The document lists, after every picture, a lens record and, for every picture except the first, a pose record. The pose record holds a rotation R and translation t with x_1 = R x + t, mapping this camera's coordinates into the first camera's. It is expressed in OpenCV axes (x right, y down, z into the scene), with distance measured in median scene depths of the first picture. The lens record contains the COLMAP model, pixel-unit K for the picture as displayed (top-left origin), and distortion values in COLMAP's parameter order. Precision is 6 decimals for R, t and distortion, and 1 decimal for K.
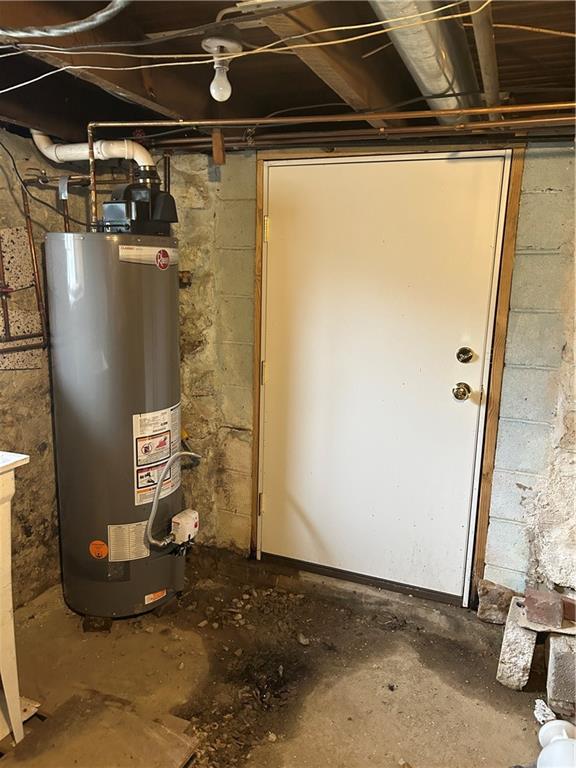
lens RADIAL K [[579.9, 0, 287.7], [0, 579.9, 385.8], [0, 0, 1]] dist [0.054293, -0.058965]
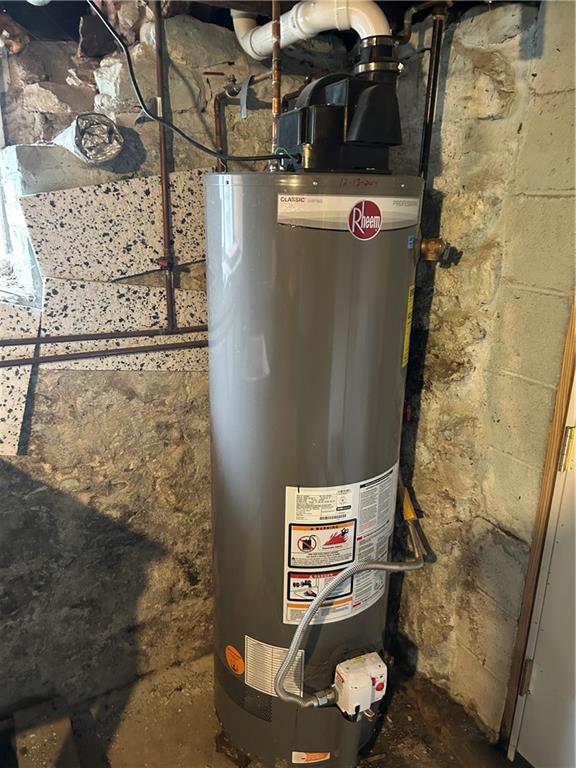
lens RADIAL K [[579.9, 0, 284.4], [0, 579.9, 379.5], [0, 0, 1]] dist [0.054293, -0.058965]
pose [[0.784326, 0.175093, -0.595126, 0.061083], [-0.129430, 0.984416, 0.119048, -0.119609], [0.606696, -0.016345, 0.794766, 0.501565]]
